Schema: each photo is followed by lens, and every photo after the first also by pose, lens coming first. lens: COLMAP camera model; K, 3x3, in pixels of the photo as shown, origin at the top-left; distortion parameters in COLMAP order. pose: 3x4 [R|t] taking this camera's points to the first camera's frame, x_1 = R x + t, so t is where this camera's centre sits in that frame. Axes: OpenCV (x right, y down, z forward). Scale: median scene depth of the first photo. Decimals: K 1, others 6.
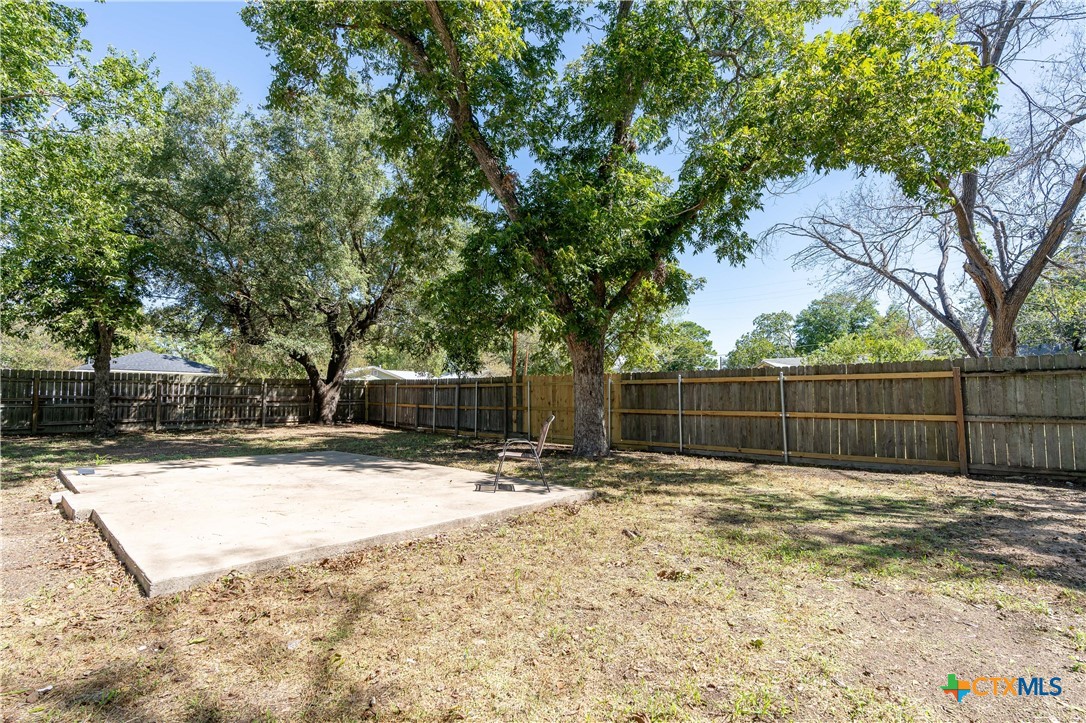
lens RADIAL K [[490.5, 0, 546.6], [0, 490.5, 360.4], [0, 0, 1]] dist [-0.003654, 0.000415]
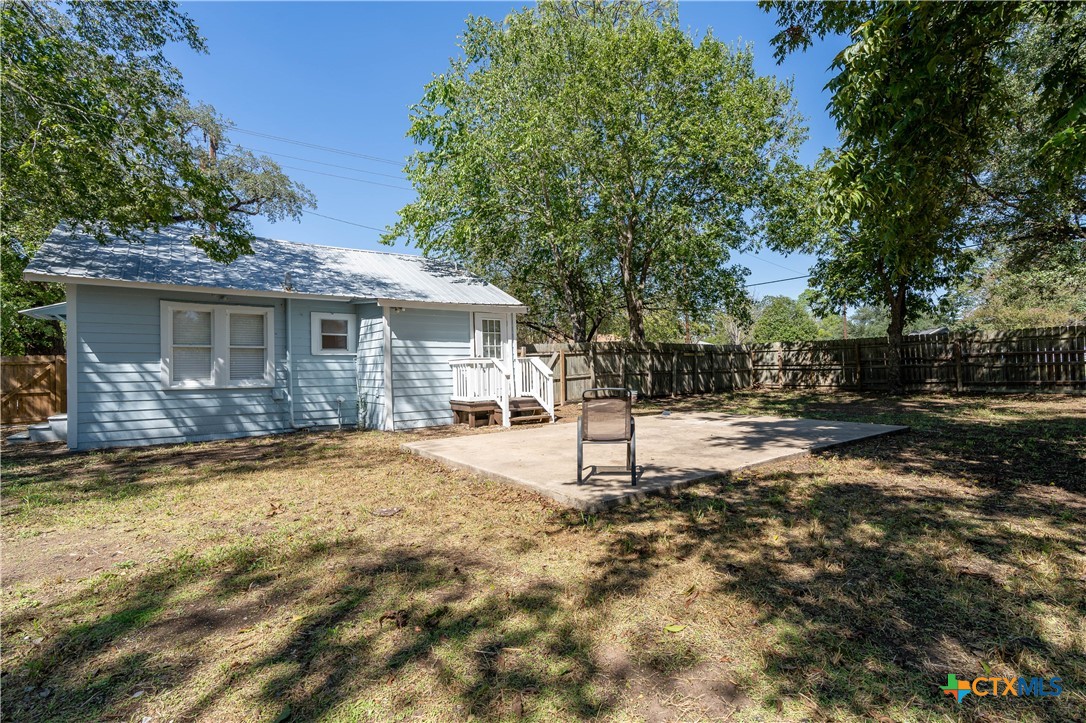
lens RADIAL K [[490.5, 0, 546.6], [0, 490.5, 360.4], [0, 0, 1]] dist [-0.003654, 0.000415]
pose [[-0.196493, -0.016134, -0.980372, 0.265170], [0.104770, 0.993795, -0.037354, 0.032149], [0.974892, -0.110054, -0.193583, 0.381346]]
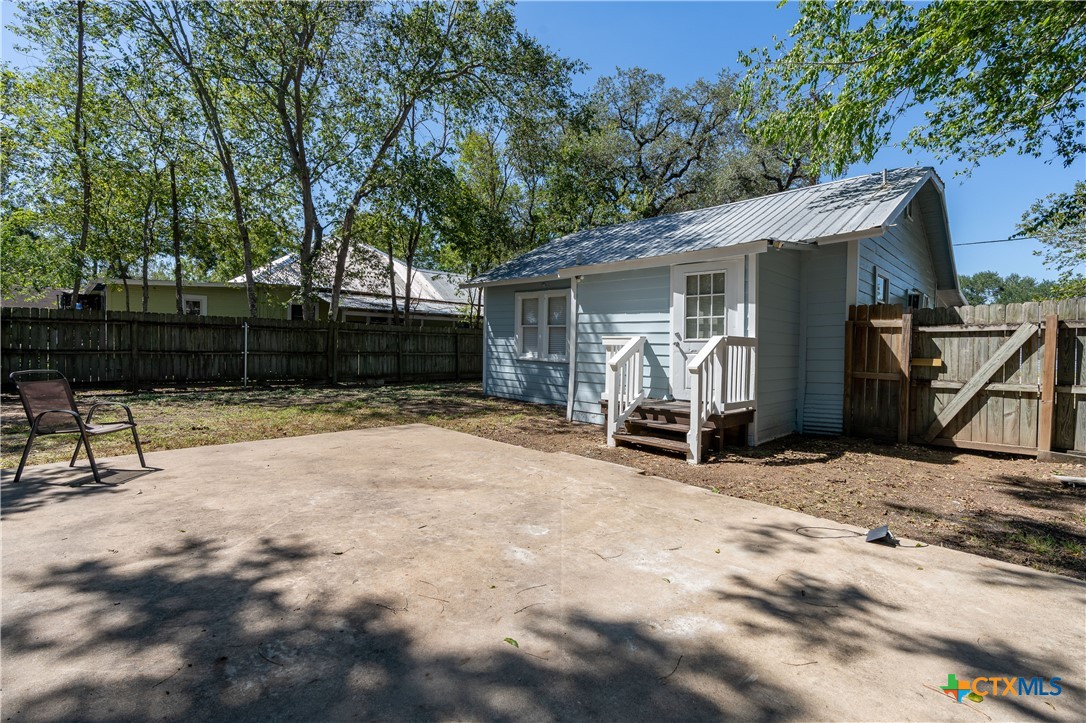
lens RADIAL K [[490.5, 0, 546.6], [0, 490.5, 360.4], [0, 0, 1]] dist [-0.003654, 0.000415]
pose [[-0.998857, -0.026216, 0.039964, -0.249270], [-0.028431, 0.998031, -0.055911, 0.041173], [-0.038419, -0.056983, -0.997636, 0.580866]]
